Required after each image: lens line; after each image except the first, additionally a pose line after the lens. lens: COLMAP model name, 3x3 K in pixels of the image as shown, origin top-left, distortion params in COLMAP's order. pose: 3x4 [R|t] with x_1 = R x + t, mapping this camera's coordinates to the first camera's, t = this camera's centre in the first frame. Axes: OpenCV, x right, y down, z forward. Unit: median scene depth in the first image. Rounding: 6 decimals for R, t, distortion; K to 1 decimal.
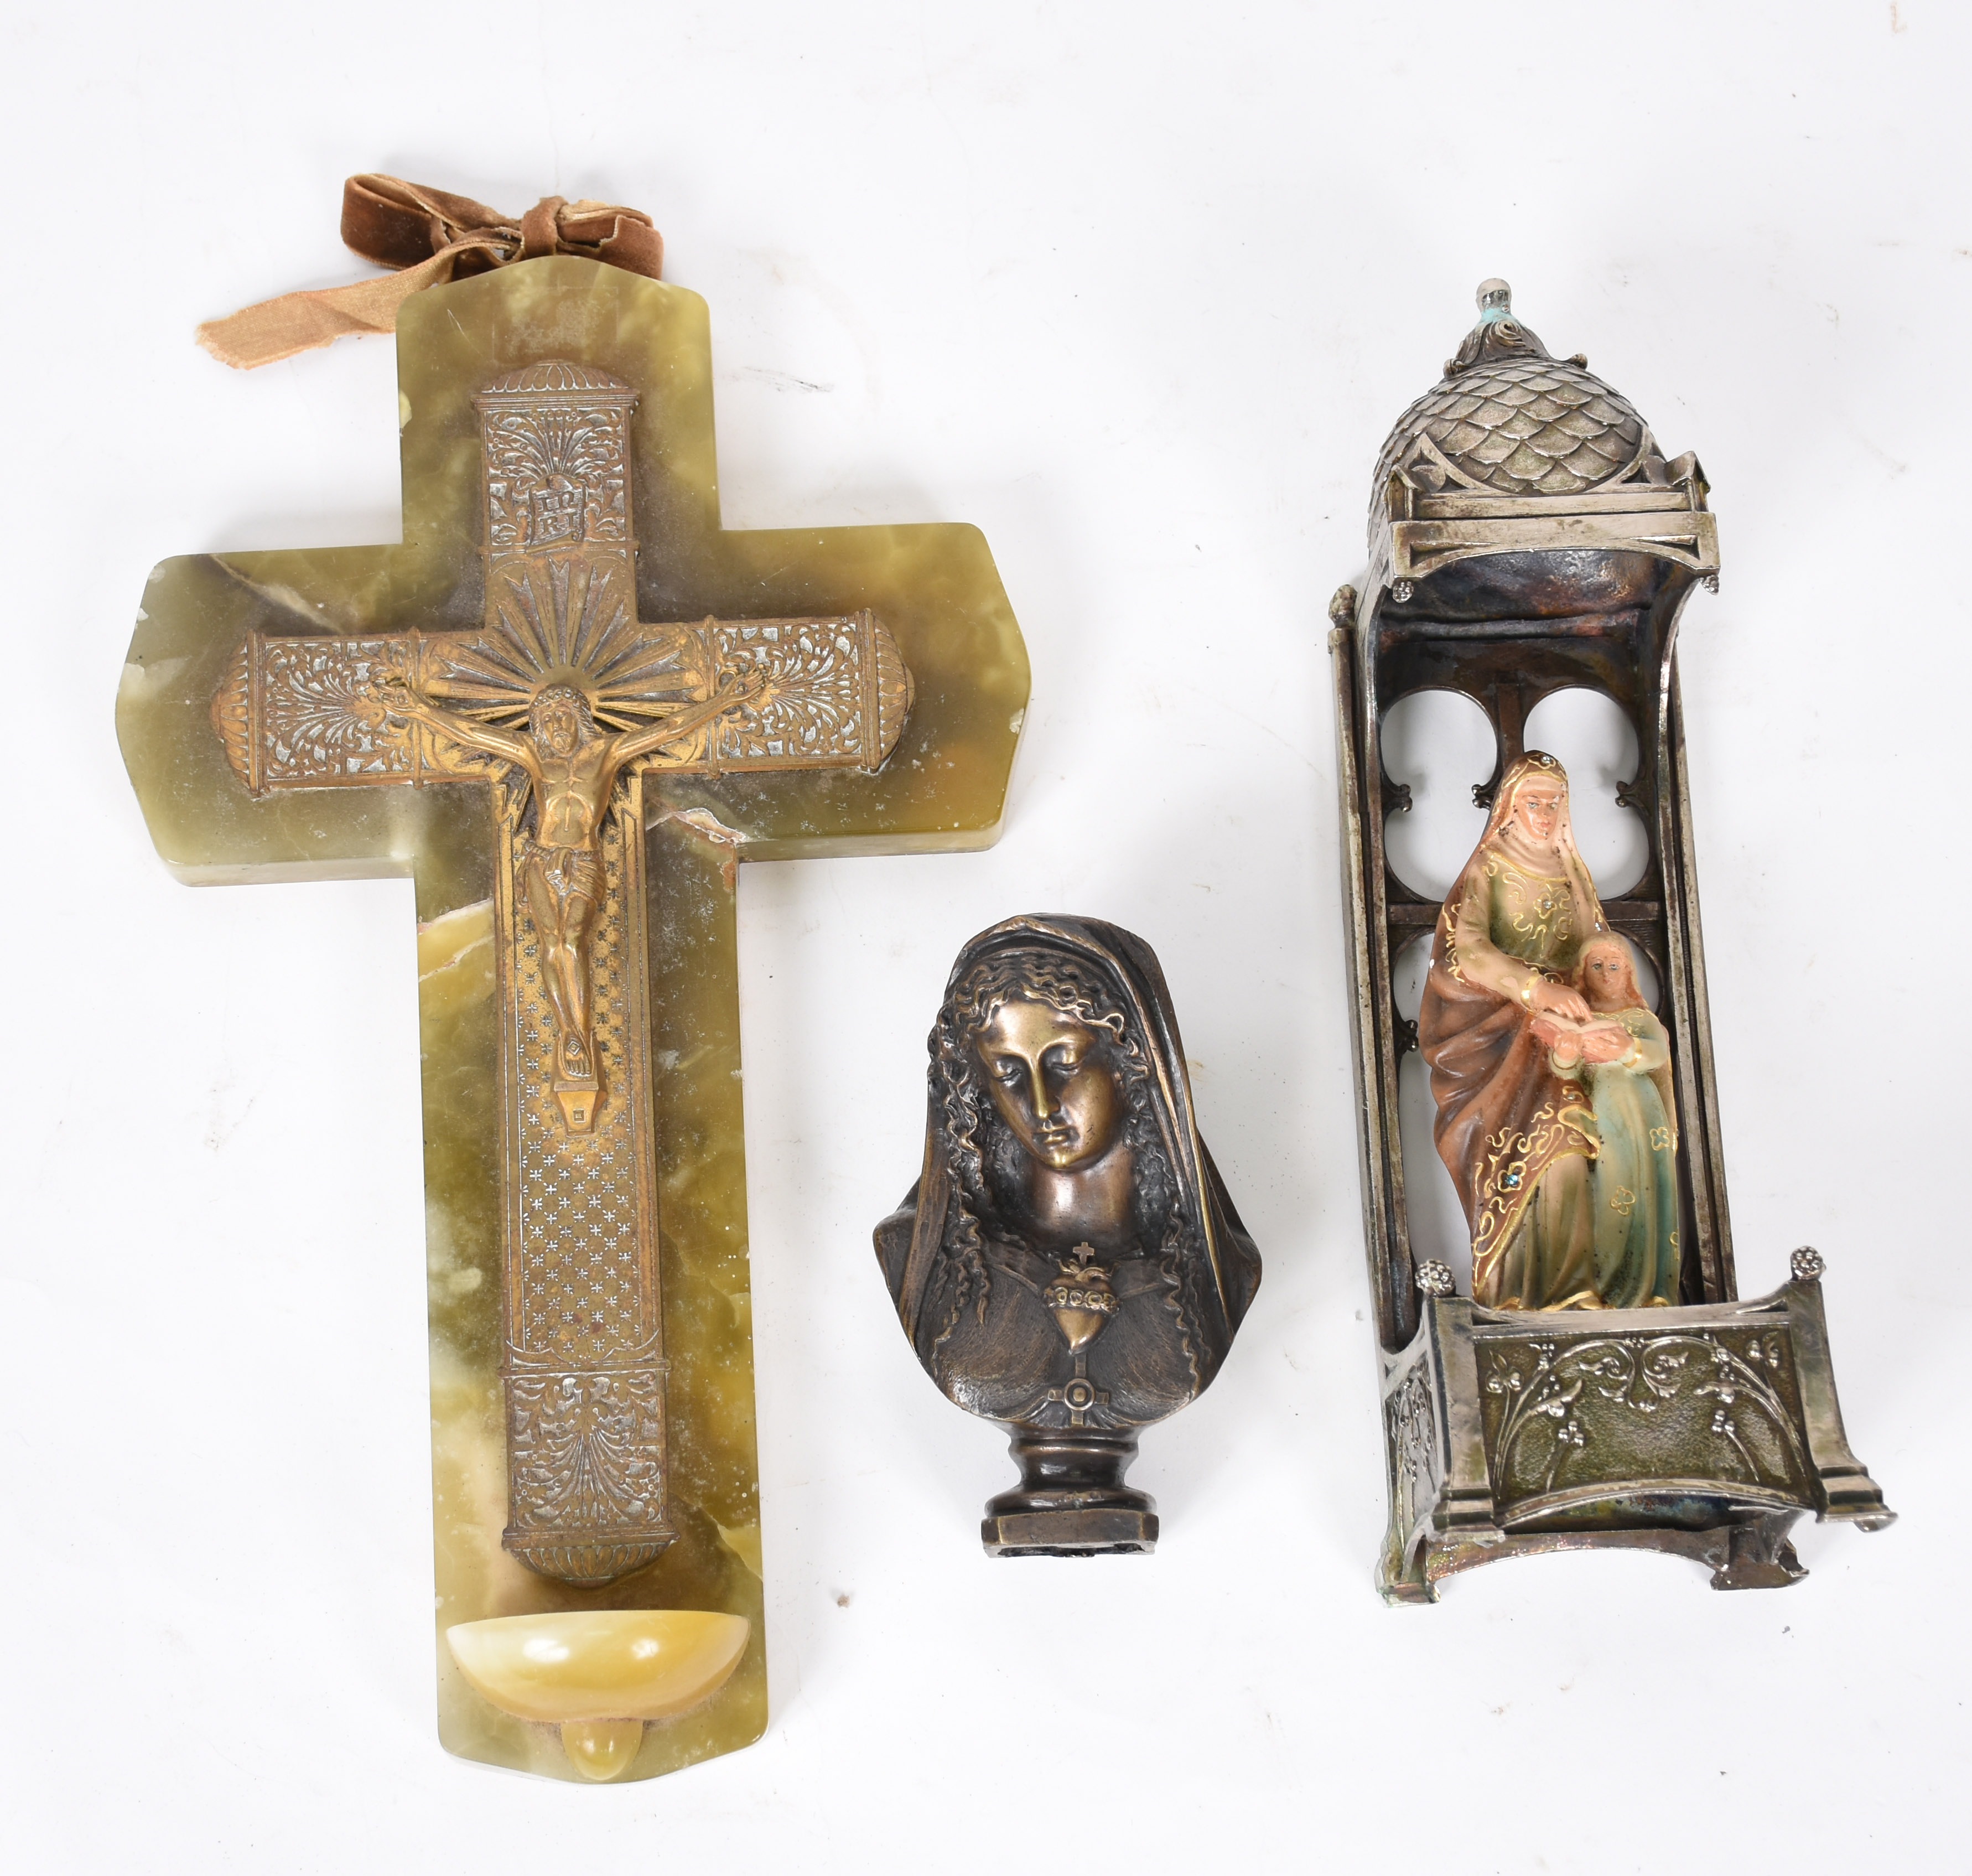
lens RADIAL K [[3503.0, 0, 984.7], [0, 3503.0, 935.9], [0, 0, 1]] dist [0.002728, 0.000000]
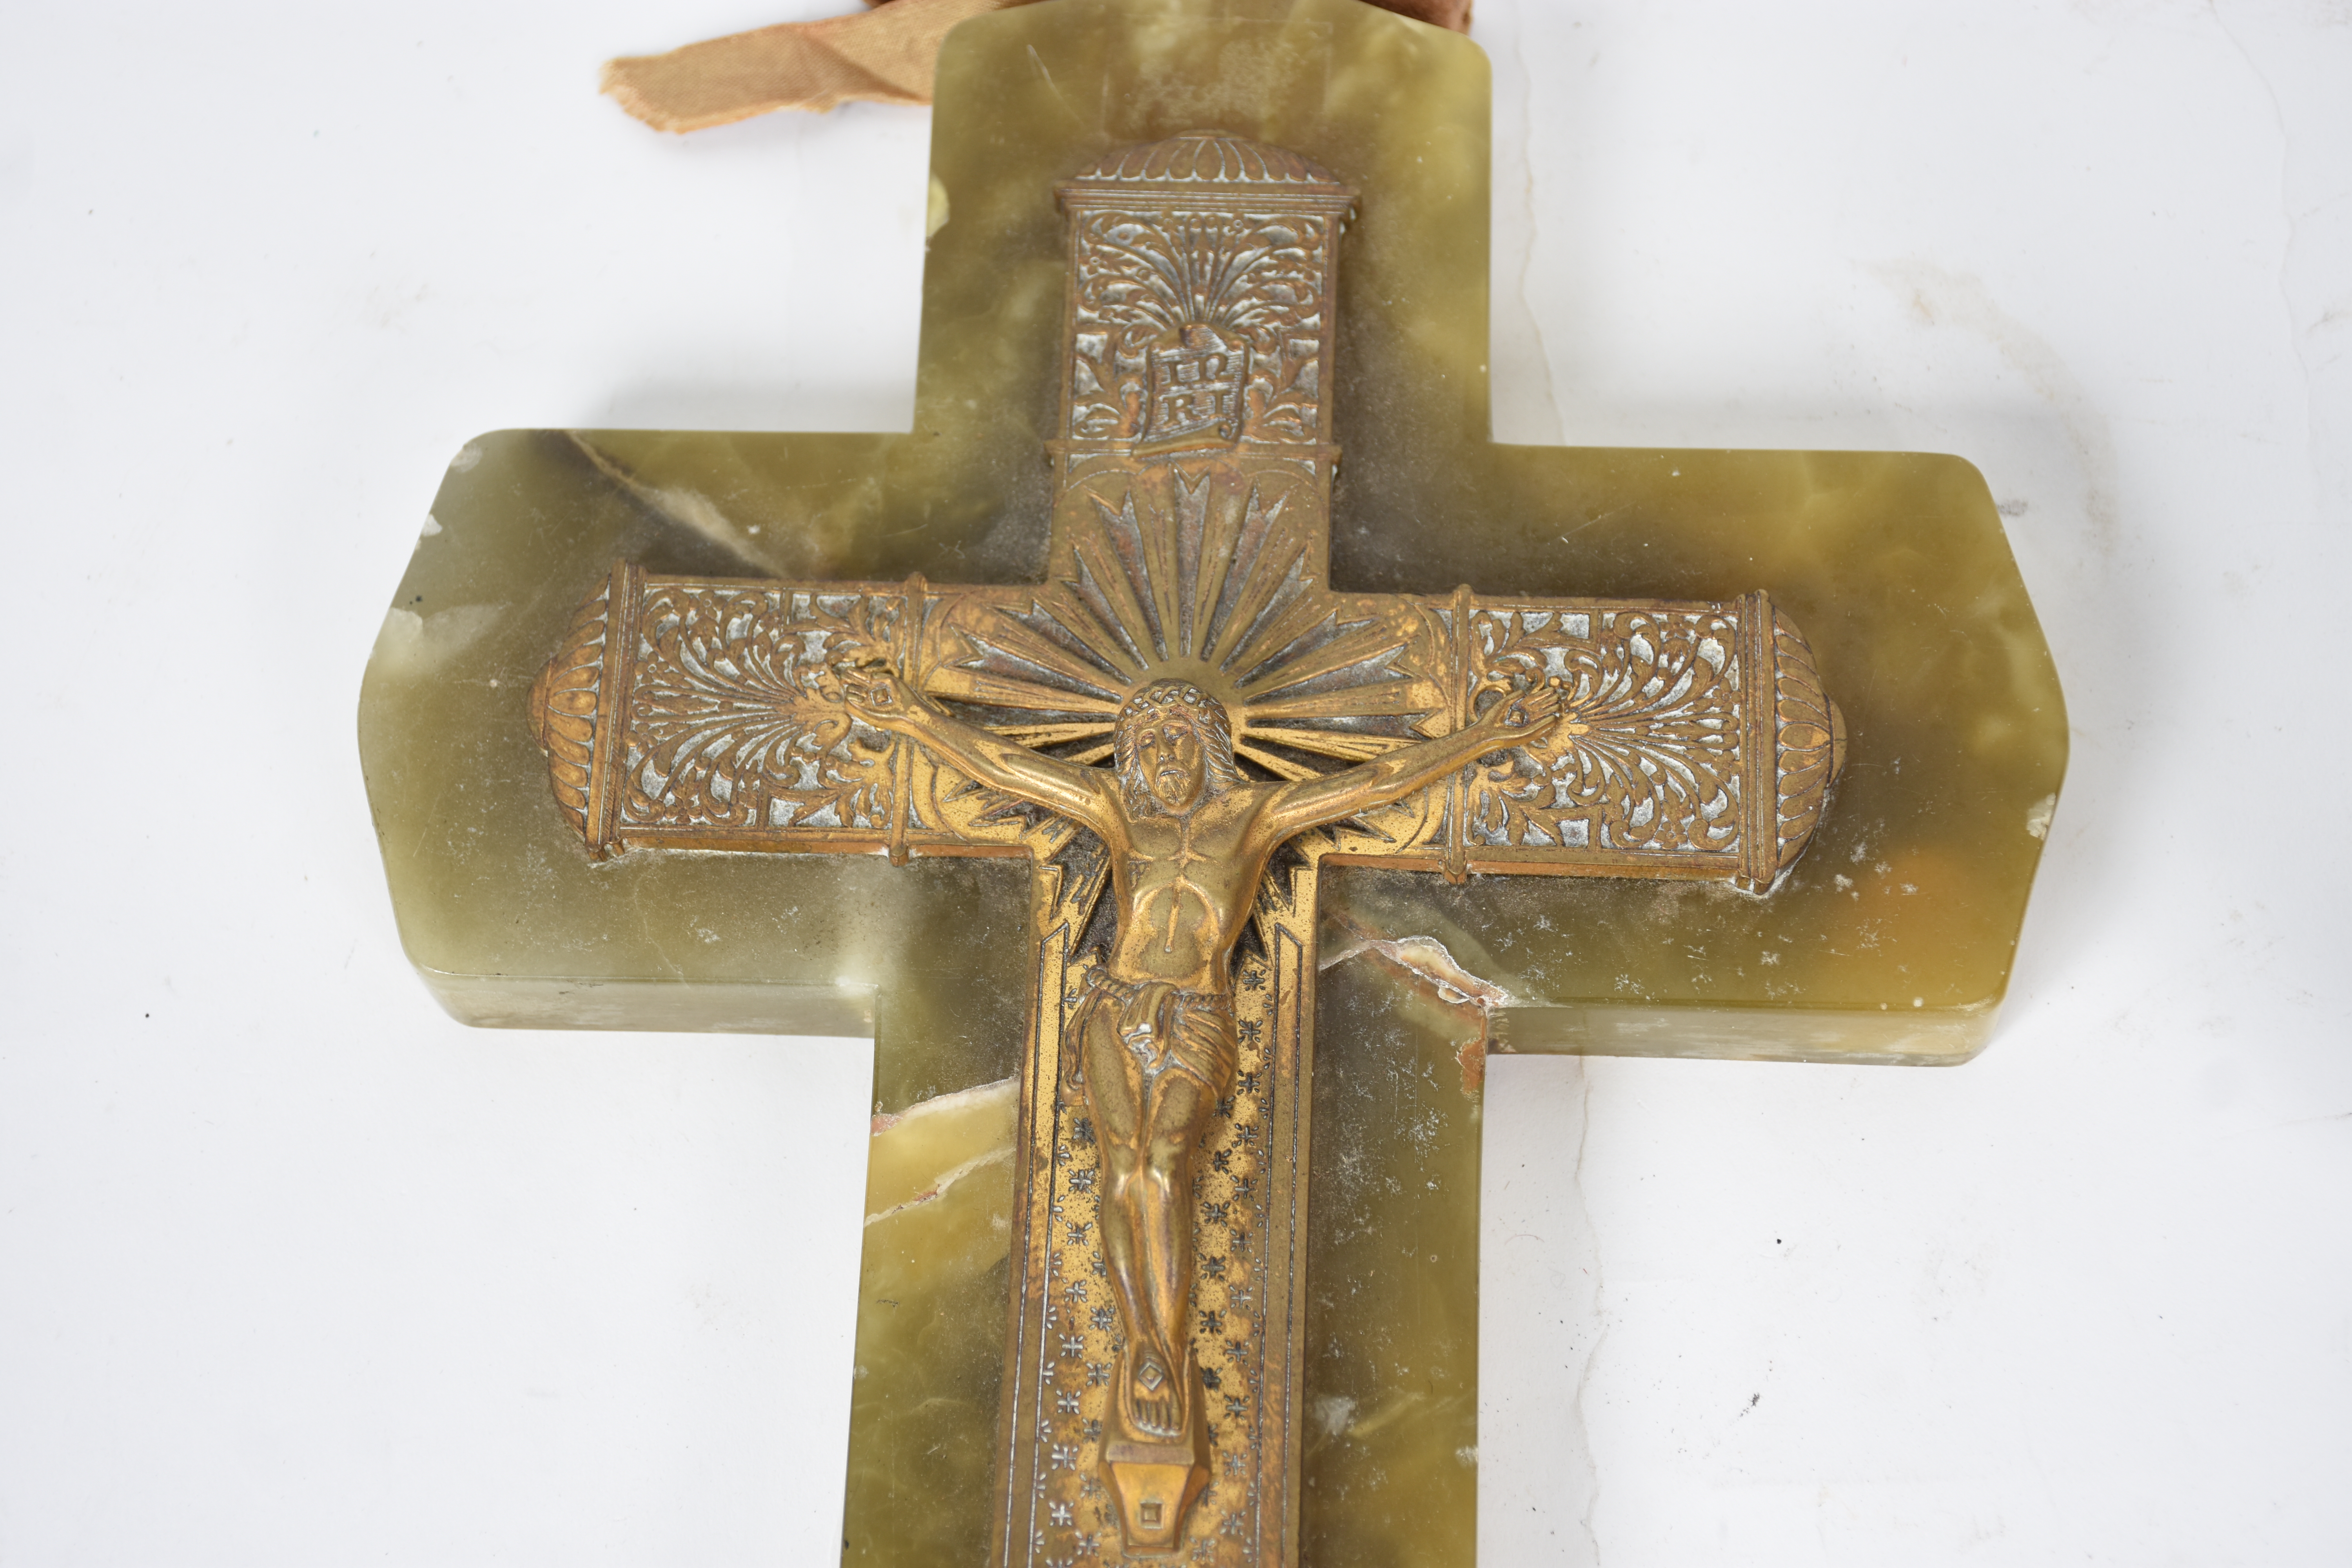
lens RADIAL K [[3973.9, 0, 1170.6], [0, 3973.9, 790.3], [0, 0, 1]] dist [0.137864, 0.000000]
pose [[0.990329, 0.057045, -0.126465, -0.044563], [-0.073521, 0.988824, -0.129701, 0.021834], [0.117653, 0.137744, 0.983455, 0.404485]]
